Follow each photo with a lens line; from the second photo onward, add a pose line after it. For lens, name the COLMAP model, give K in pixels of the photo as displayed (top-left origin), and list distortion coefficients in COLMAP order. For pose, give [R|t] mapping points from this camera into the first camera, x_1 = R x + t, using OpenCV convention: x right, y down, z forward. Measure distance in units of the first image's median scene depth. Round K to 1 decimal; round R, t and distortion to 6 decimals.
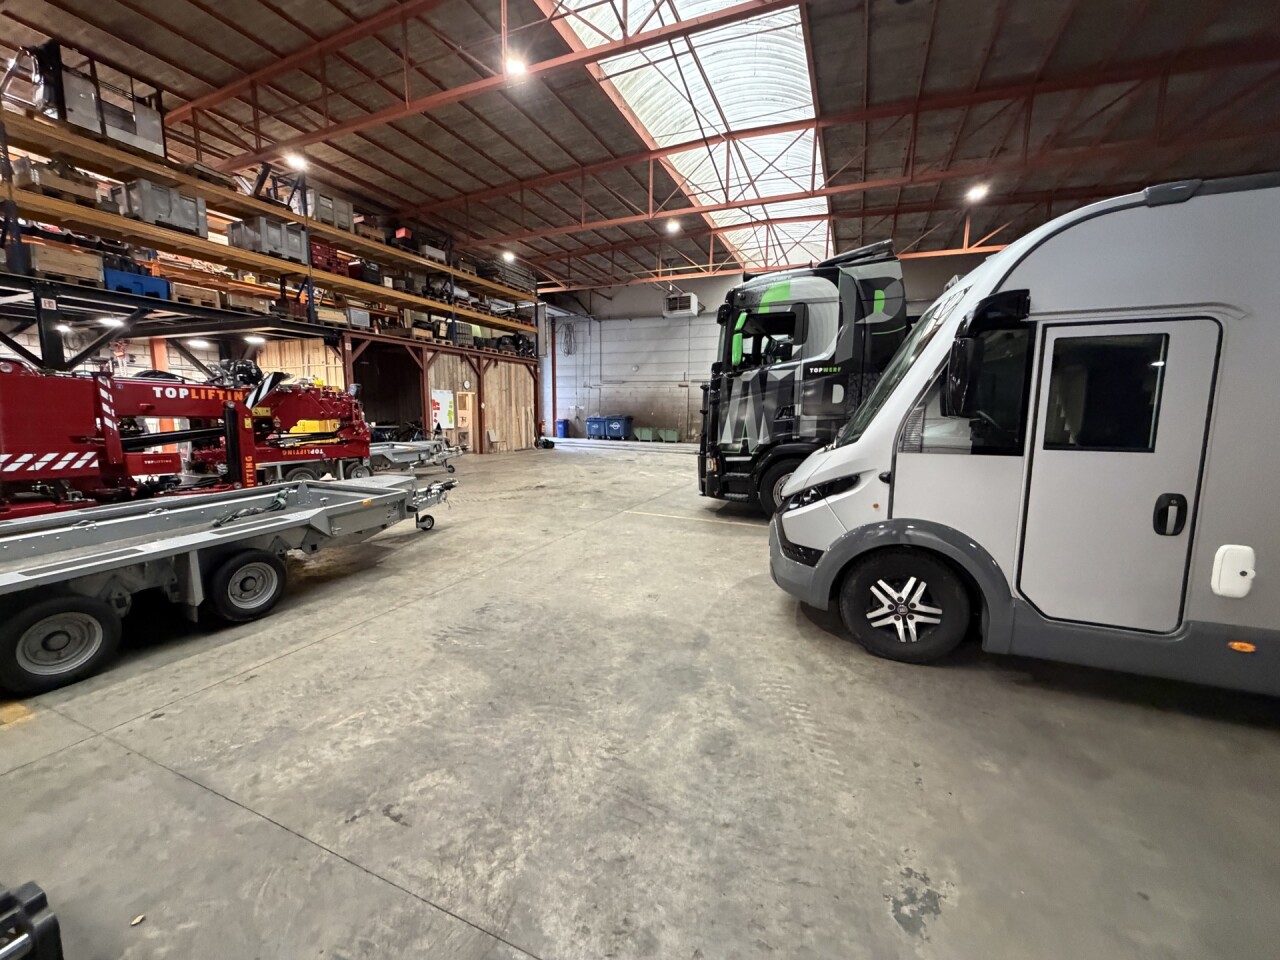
lens RADIAL K [[509.1, 0, 639.7], [0, 509.1, 478.0], [0, 0, 1]] dist [0.000051, 0.000524]
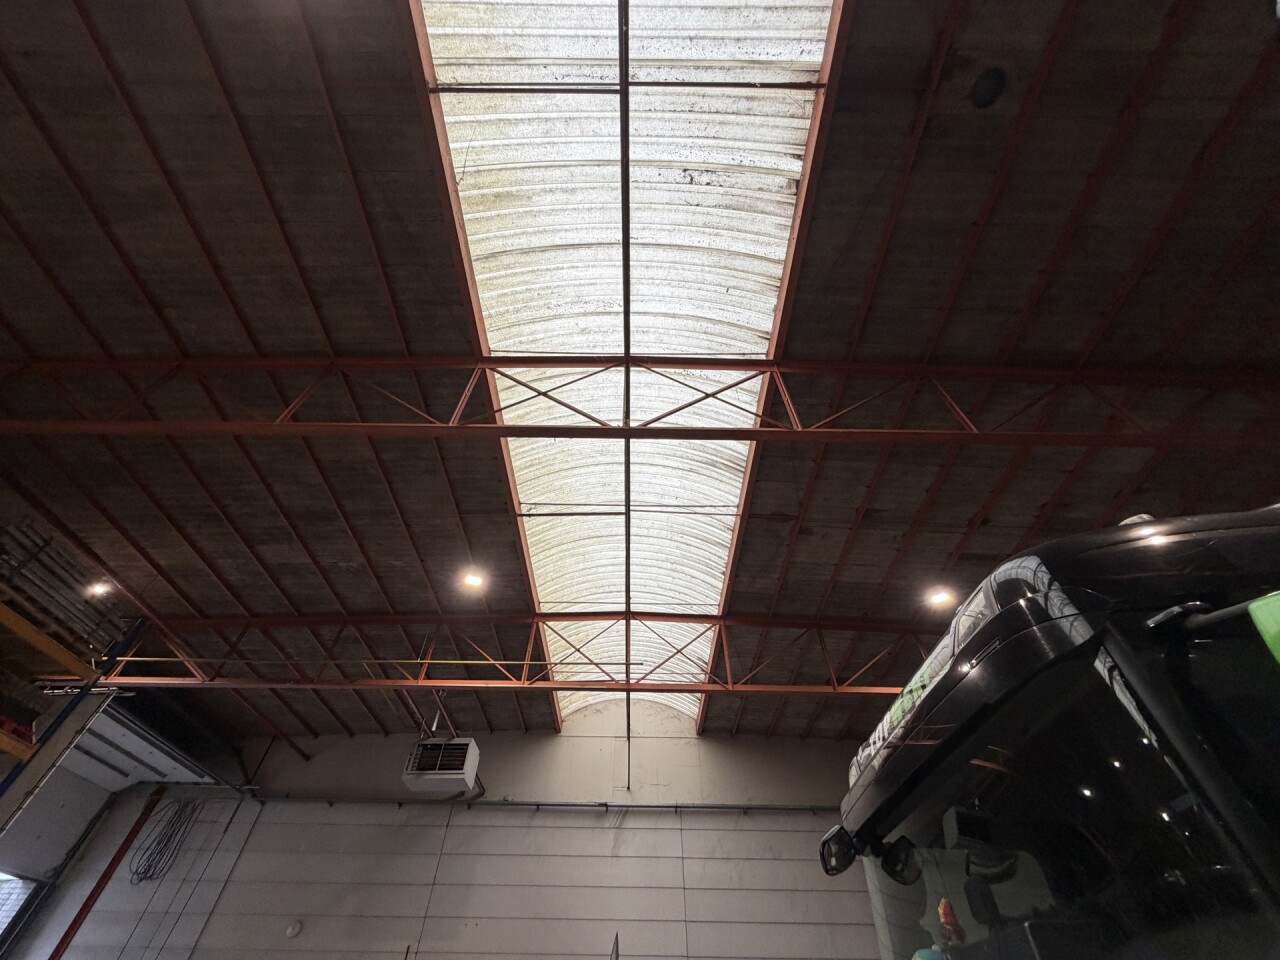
lens RADIAL K [[509.1, 0, 630.2], [0, 509.1, 478.8], [0, 0, 1]] dist [0.000051, 0.000524]
pose [[0.921176, 0.292972, 0.256128, 0.054502], [0.050508, 0.562601, -0.825184, -0.101001], [-0.385854, 0.773076, 0.503458, 0.643720]]
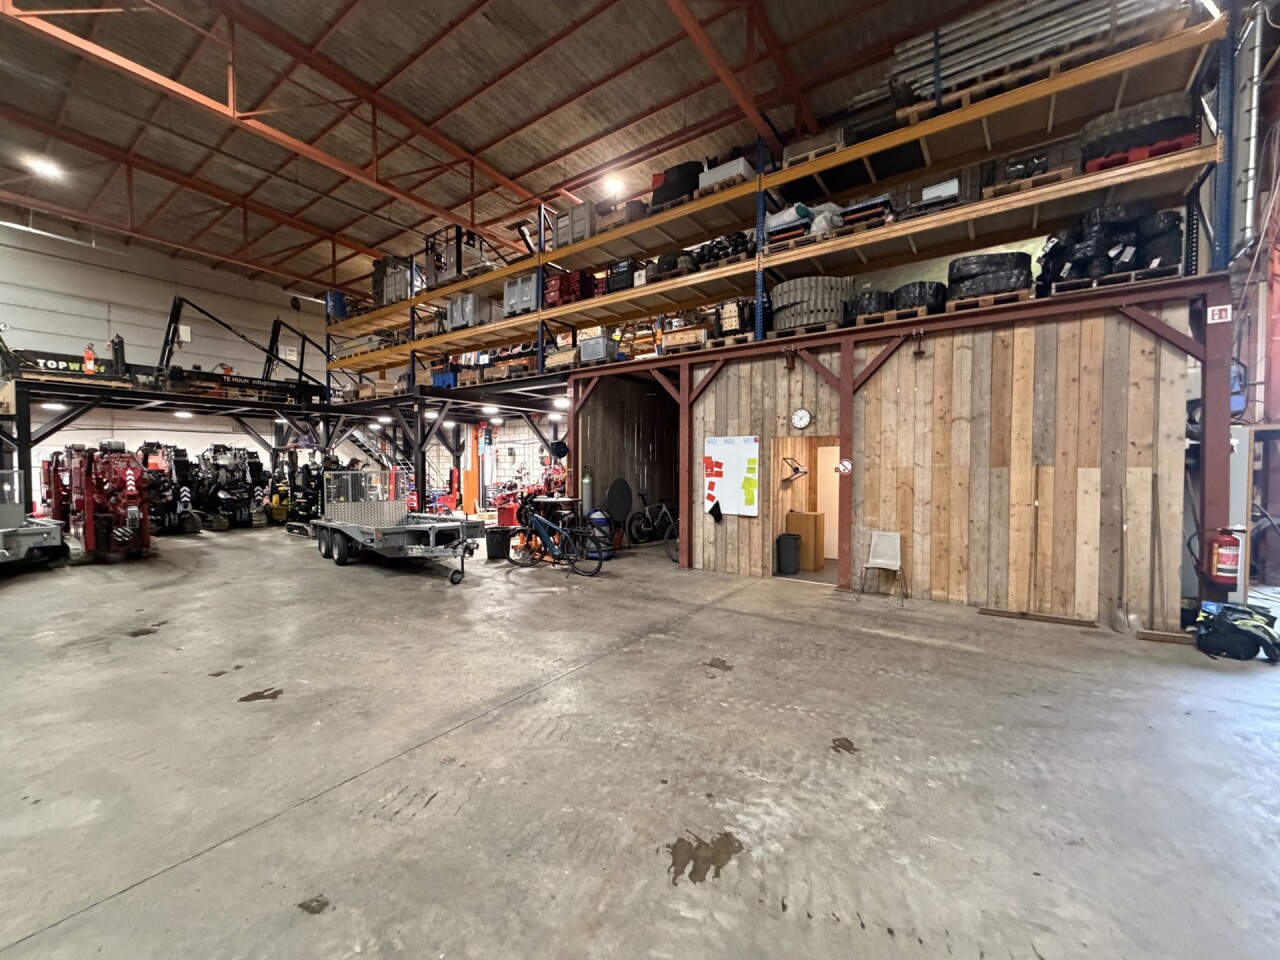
lens RADIAL K [[509.1, 0, 634.4], [0, 509.1, 480.6], [0, 0, 1]] dist [0.000051, 0.000524]
pose [[-0.218750, 0.014948, -0.975666, 0.121282], [-0.131981, 0.990241, 0.044762, -0.143694], [0.966814, 0.138561, -0.214643, 1.044586]]
